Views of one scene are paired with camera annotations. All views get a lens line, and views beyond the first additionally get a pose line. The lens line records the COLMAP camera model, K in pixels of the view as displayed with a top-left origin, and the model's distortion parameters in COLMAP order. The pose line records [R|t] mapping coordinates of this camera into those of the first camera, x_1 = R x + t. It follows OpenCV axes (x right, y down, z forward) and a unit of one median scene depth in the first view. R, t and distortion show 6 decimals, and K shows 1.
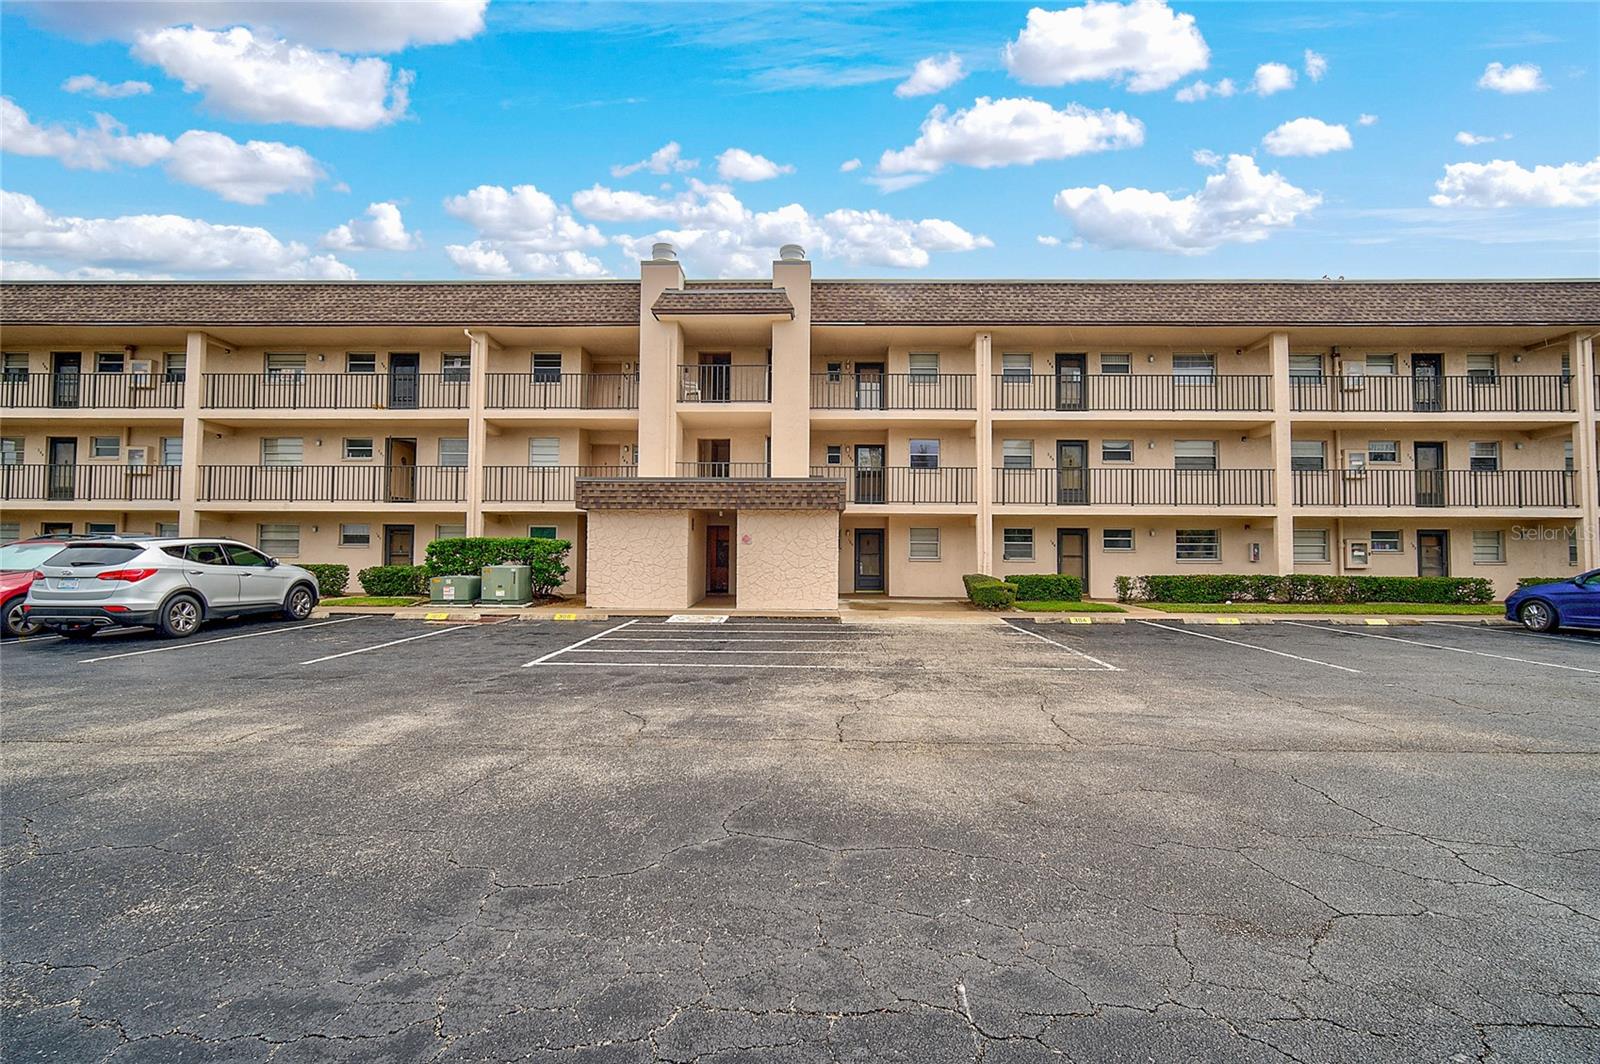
lens RADIAL K [[689.0, 0, 803.8], [0, 689.0, 534.6], [0, 0, 1]] dist [-0.004587, 0.003284]
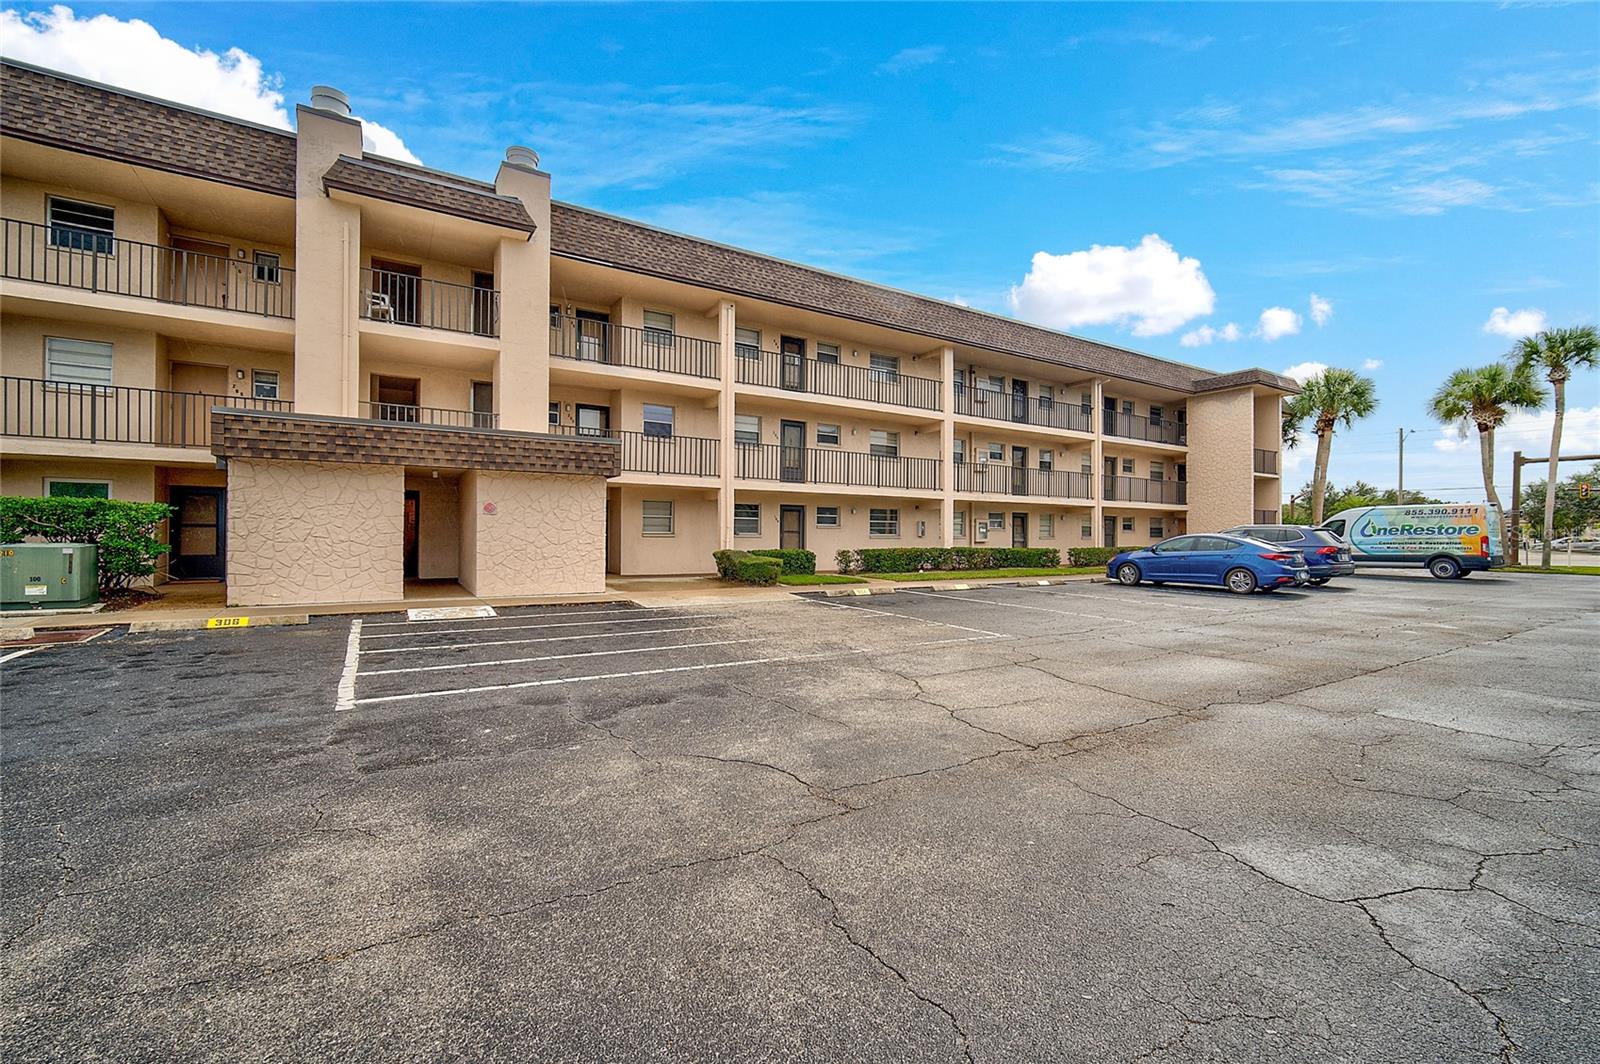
lens RADIAL K [[680.6, 0, 800.0], [0, 680.6, 532.0], [0, 0, 1]] dist [-0.000696, 0.000386]
pose [[0.837341, 0.003096, 0.546671, -0.167837], [-0.020005, 0.999488, 0.024981, 0.005890], [-0.546314, -0.031854, 0.836974, 0.124094]]
